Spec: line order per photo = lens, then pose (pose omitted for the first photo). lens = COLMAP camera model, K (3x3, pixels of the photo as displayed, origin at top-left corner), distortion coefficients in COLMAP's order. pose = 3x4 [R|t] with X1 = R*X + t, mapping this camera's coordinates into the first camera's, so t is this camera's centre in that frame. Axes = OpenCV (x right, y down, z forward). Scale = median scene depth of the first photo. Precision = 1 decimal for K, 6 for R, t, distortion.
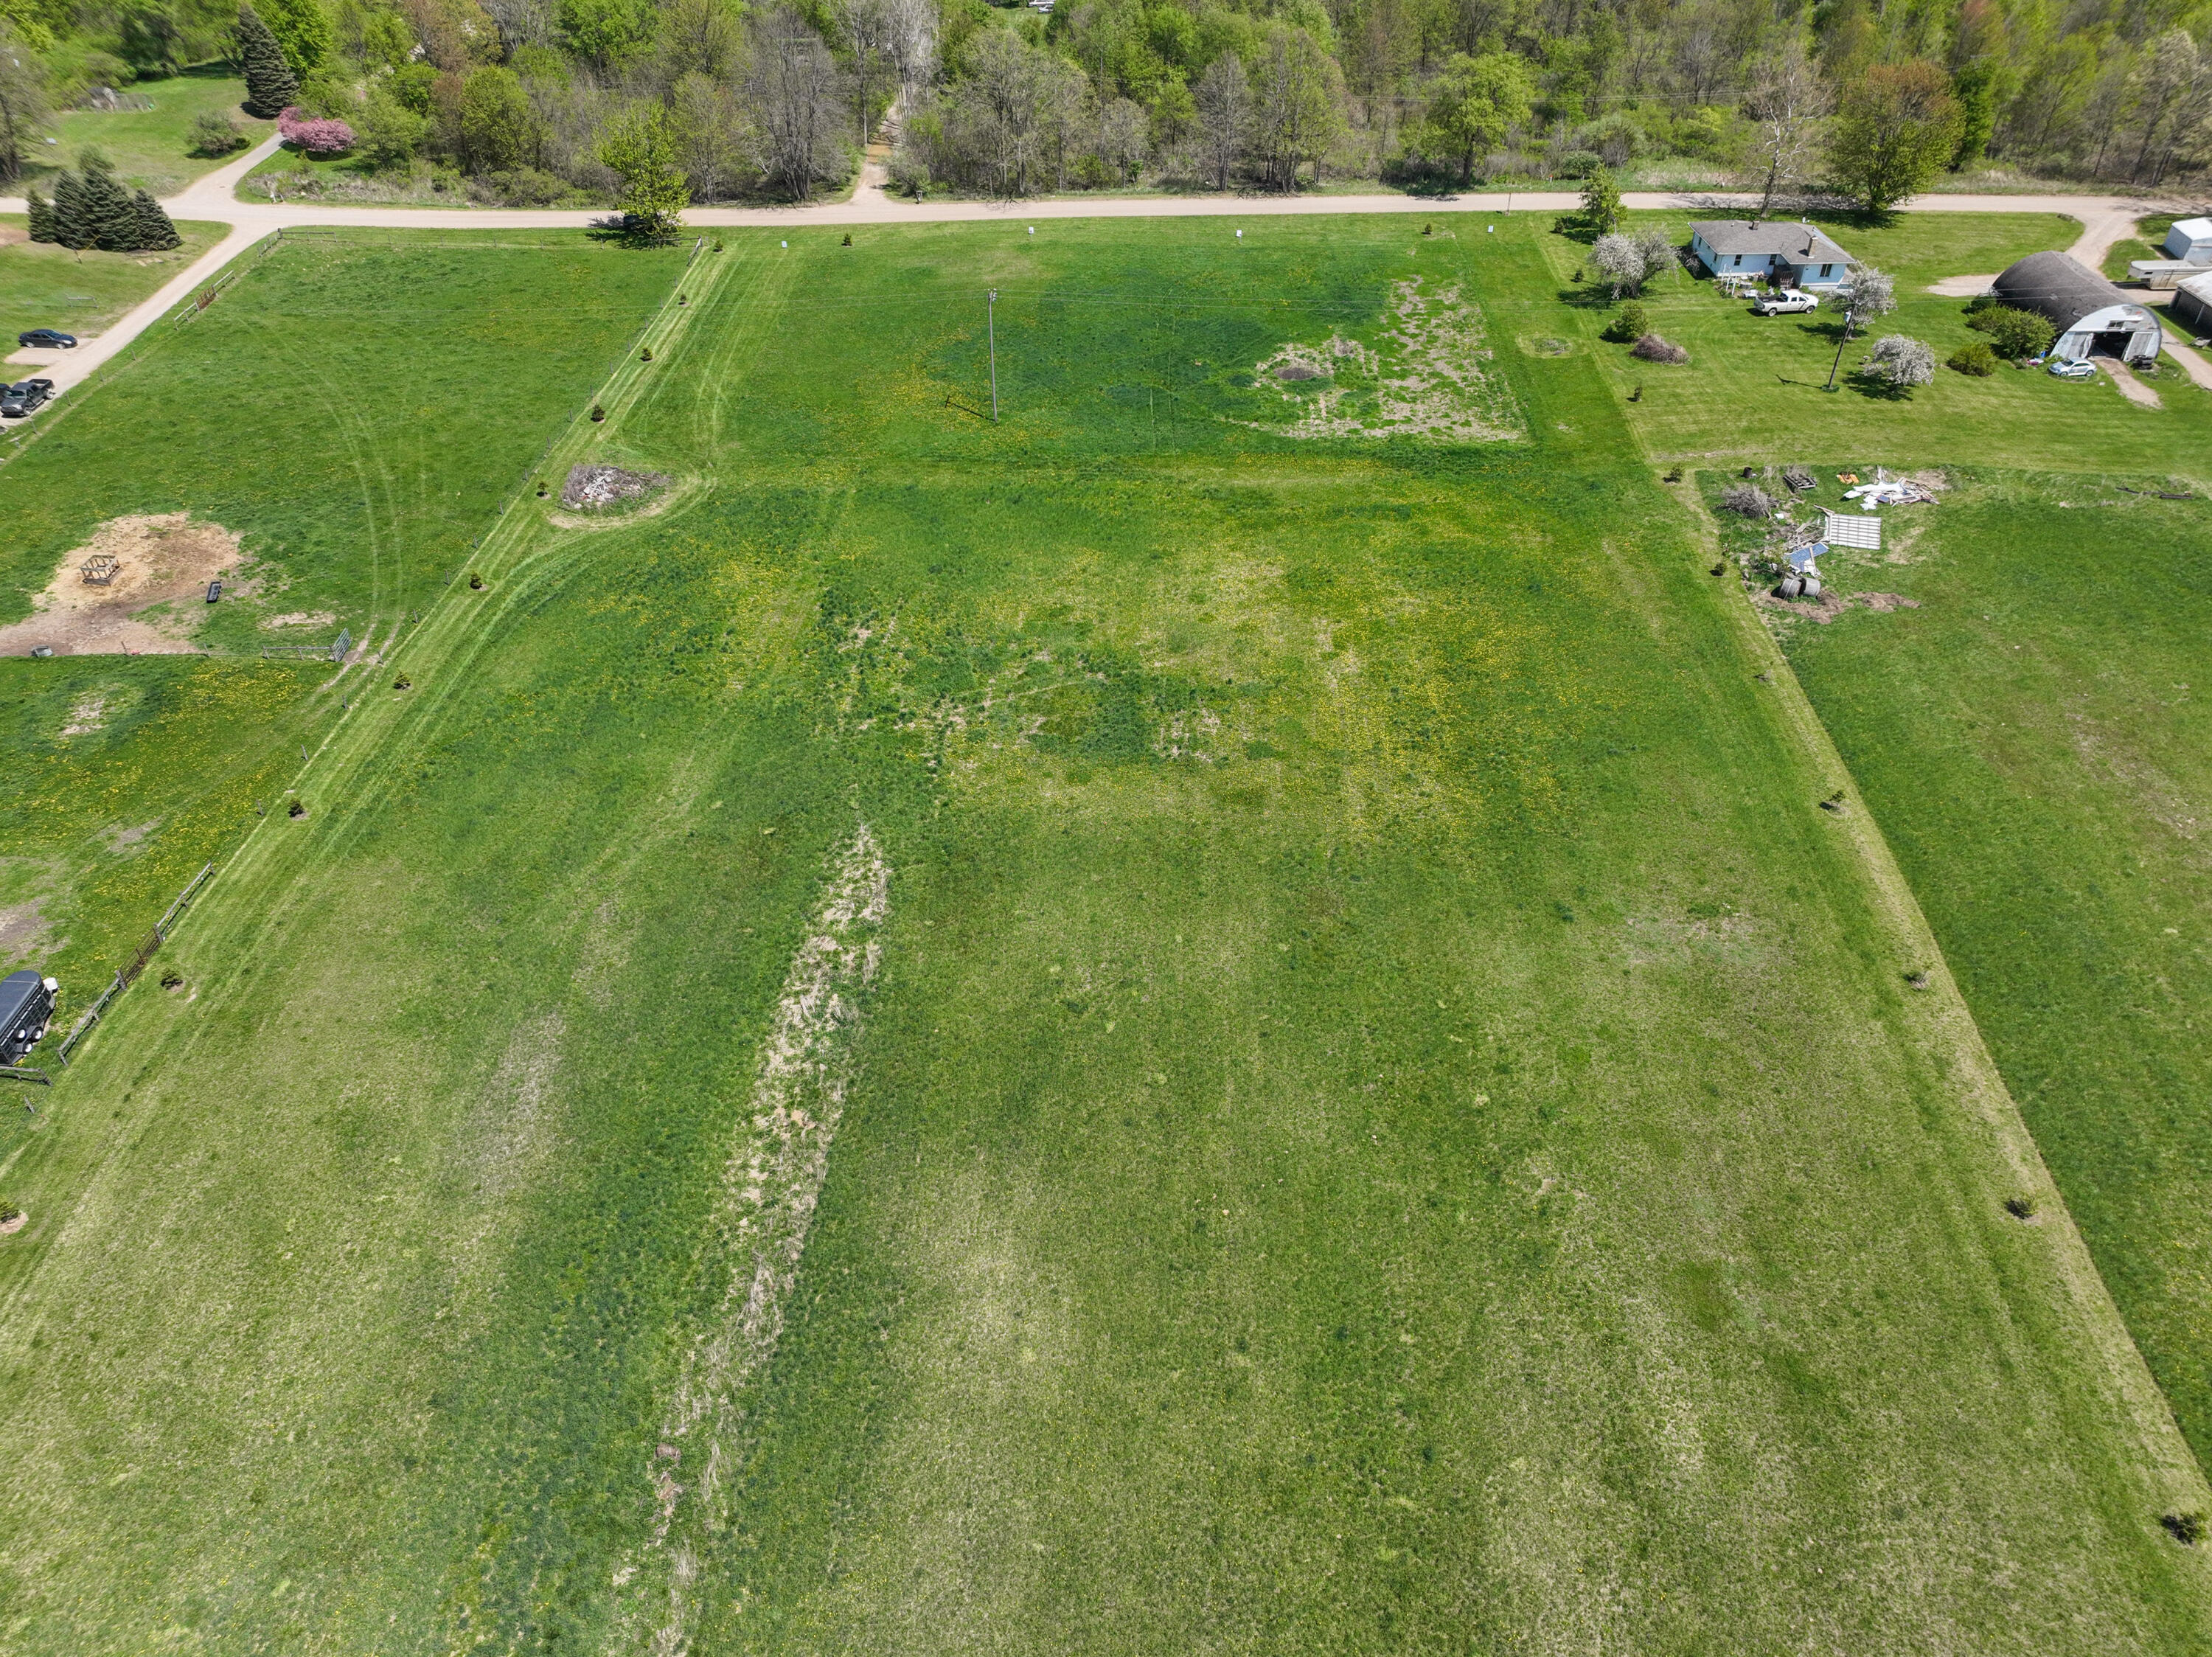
lens RADIAL K [[1578.3, 0, 1106.0], [0, 1578.3, 828.5], [0, 0, 1]] dist [-0.008951, 0.029411]
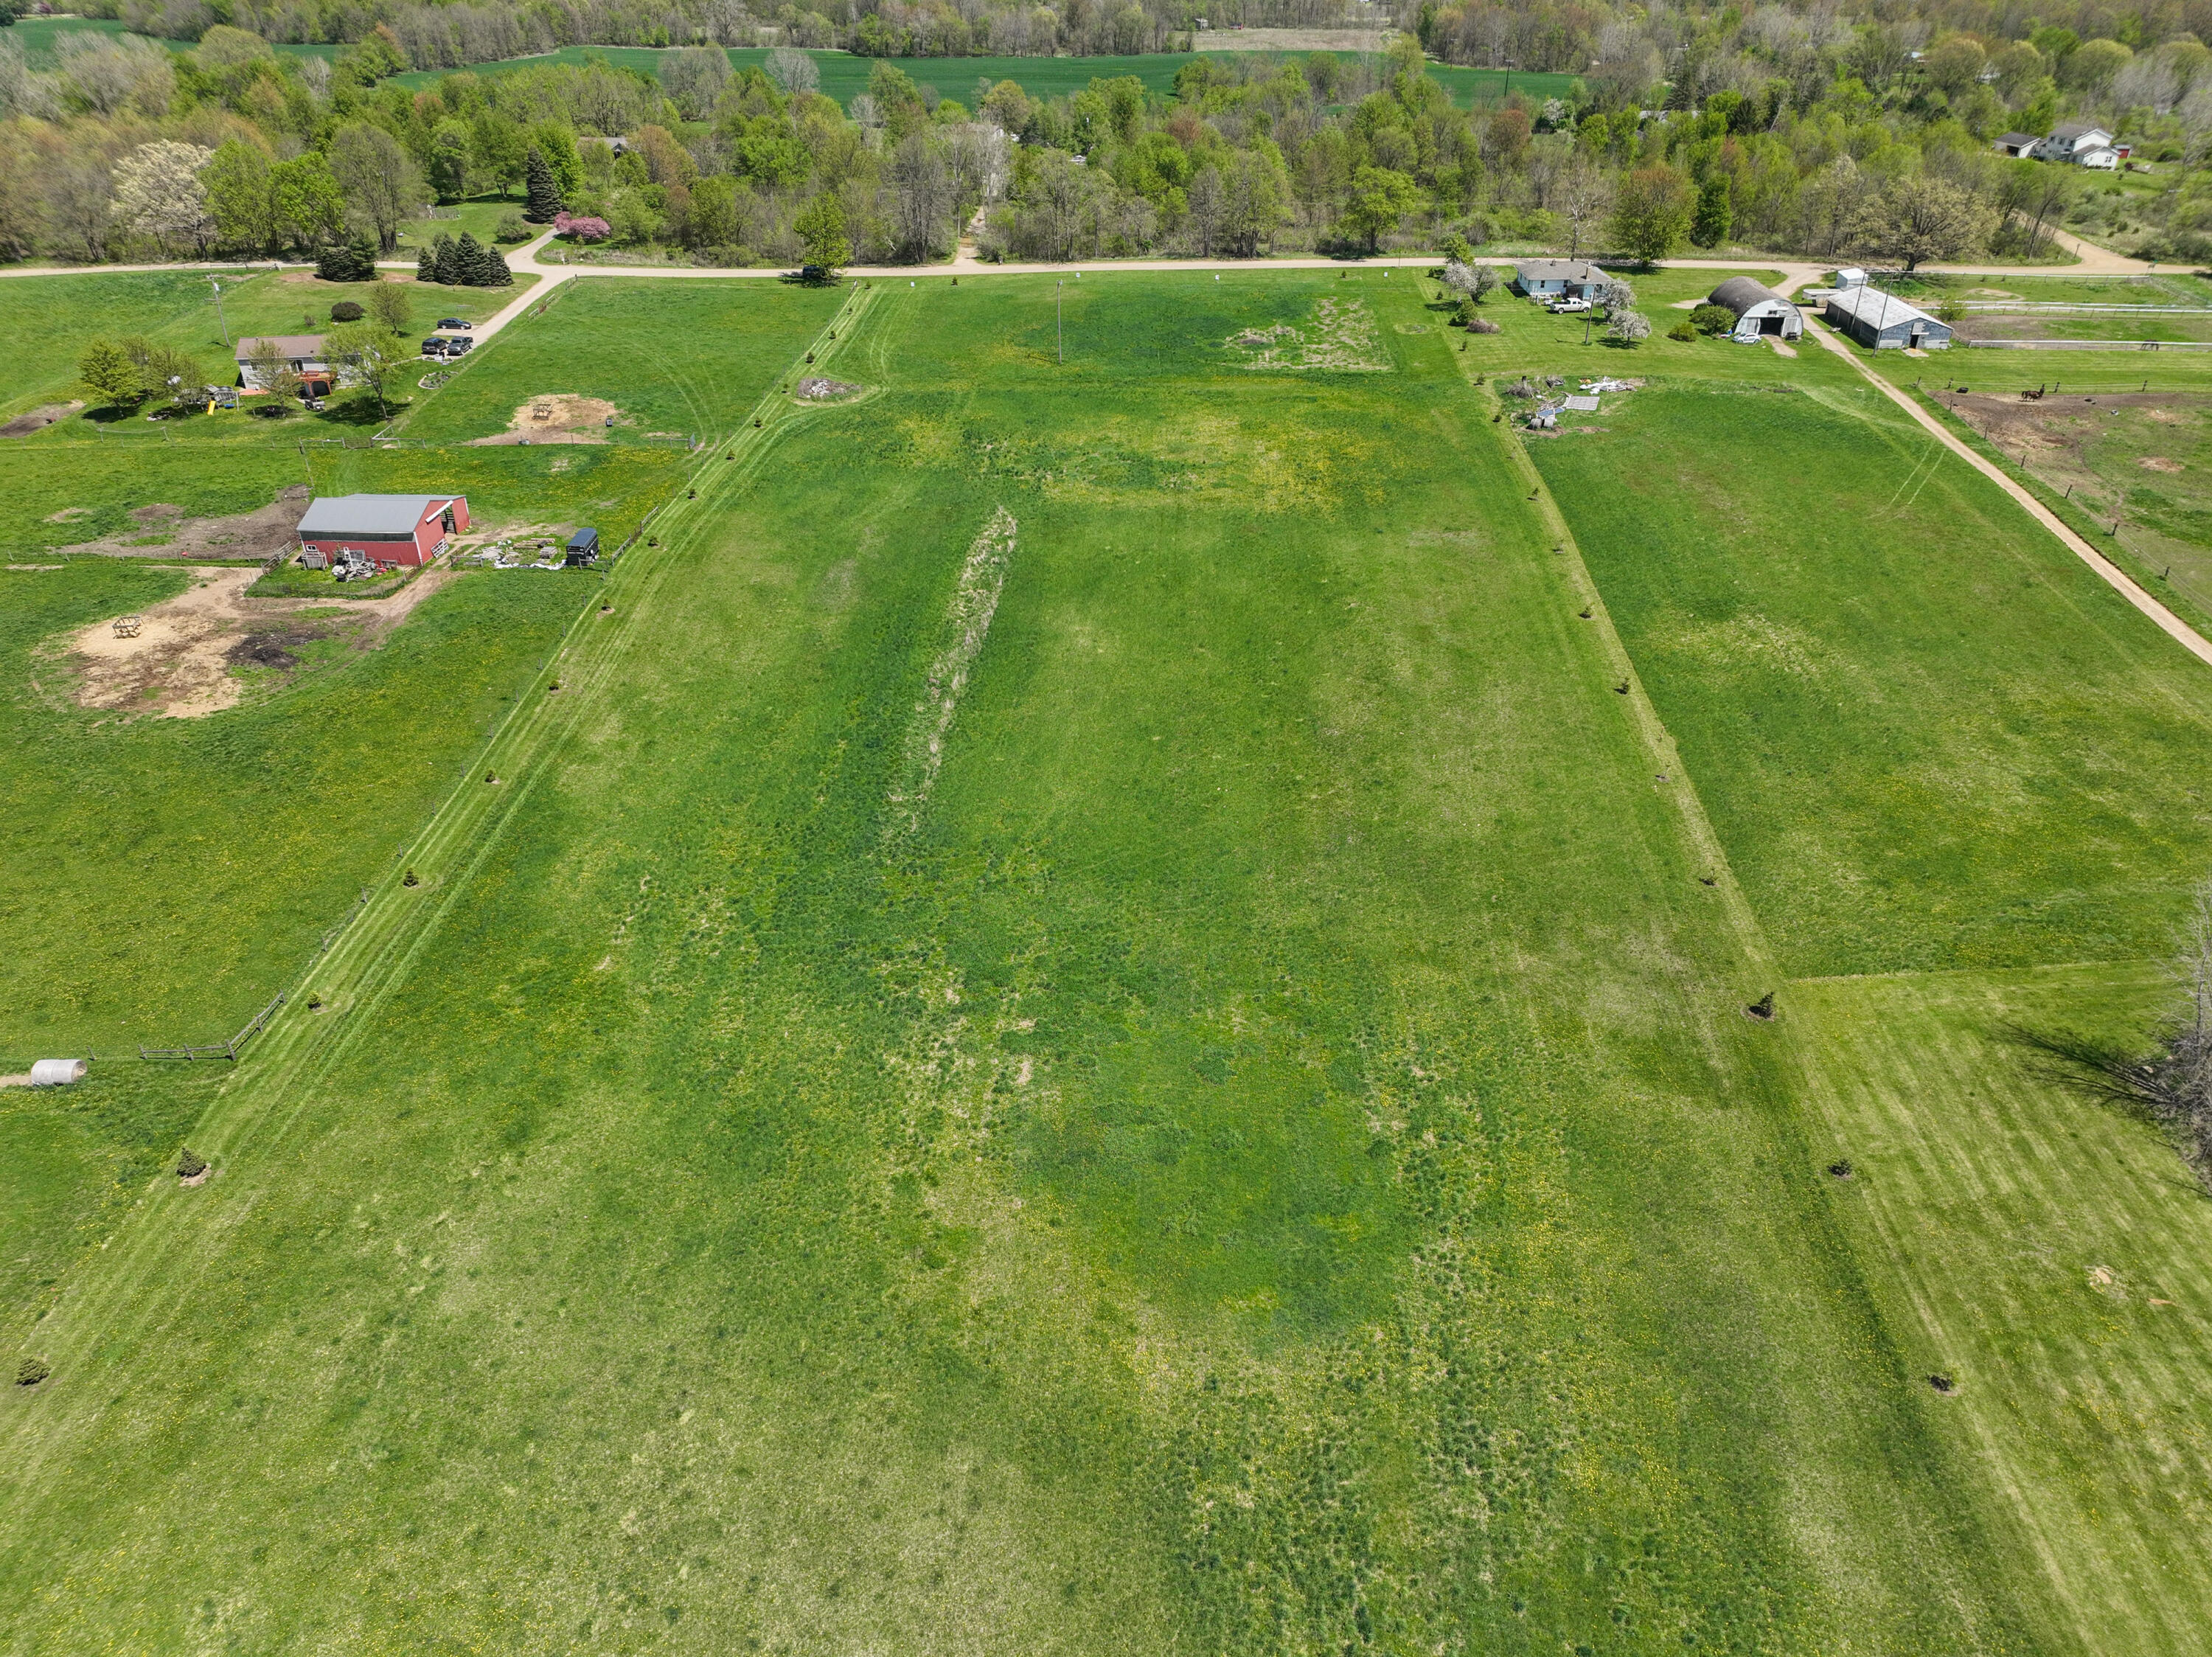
lens RADIAL K [[1578.3, 0, 1106.0], [0, 1578.3, 828.5], [0, 0, 1]] dist [-0.008951, 0.029411]
pose [[0.999983, 0.001838, -0.005514, -0.014830], [-0.002503, 0.992396, -0.123064, 0.412712], [0.005246, 0.123075, 0.992383, -0.531140]]
